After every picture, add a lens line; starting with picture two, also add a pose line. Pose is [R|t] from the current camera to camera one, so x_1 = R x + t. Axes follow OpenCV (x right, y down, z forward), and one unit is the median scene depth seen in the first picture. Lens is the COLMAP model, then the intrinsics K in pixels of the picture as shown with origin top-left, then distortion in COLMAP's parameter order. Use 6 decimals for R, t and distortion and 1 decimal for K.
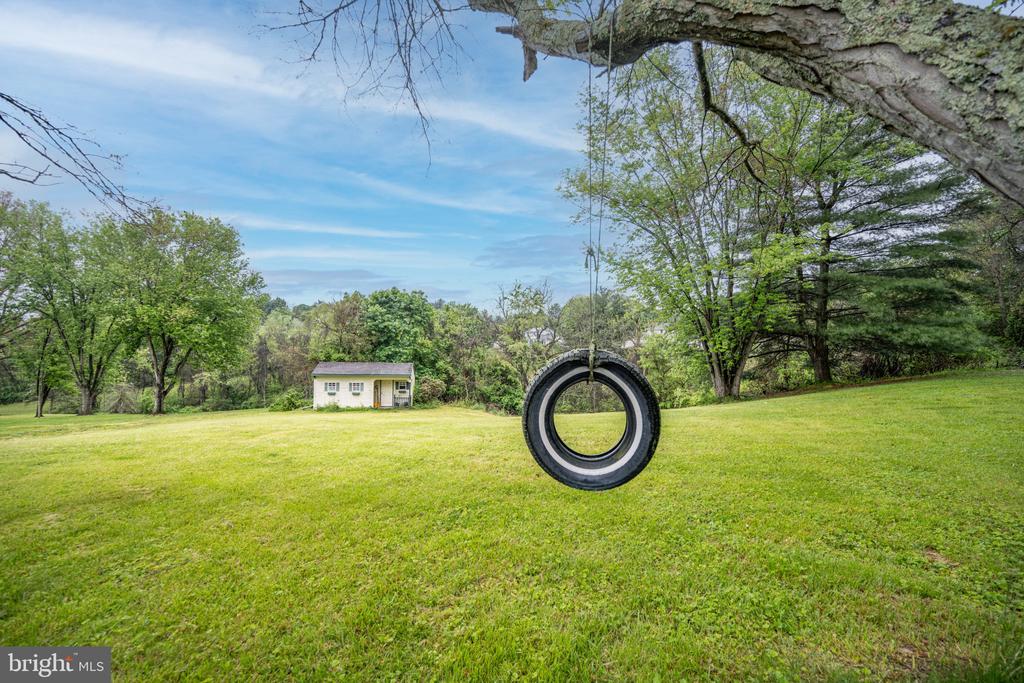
lens RADIAL K [[419.3, 0, 512.0], [0, 419.3, 341.5], [0, 0, 1]] dist [0.000126, 0.000005]
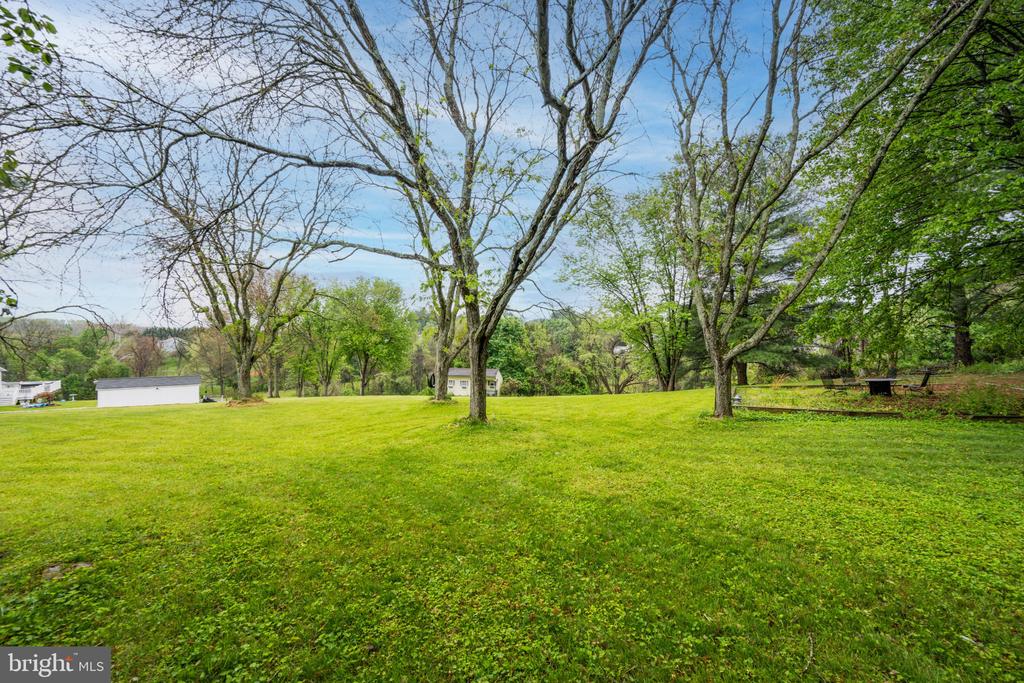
lens RADIAL K [[419.3, 0, 512.0], [0, 419.3, 341.5], [0, 0, 1]] dist [0.000126, 0.000005]
pose [[0.947086, -0.009745, -0.320833, 0.250553], [0.007540, 0.999939, -0.008115, -0.030067], [0.320892, 0.005267, 0.947101, -0.370098]]
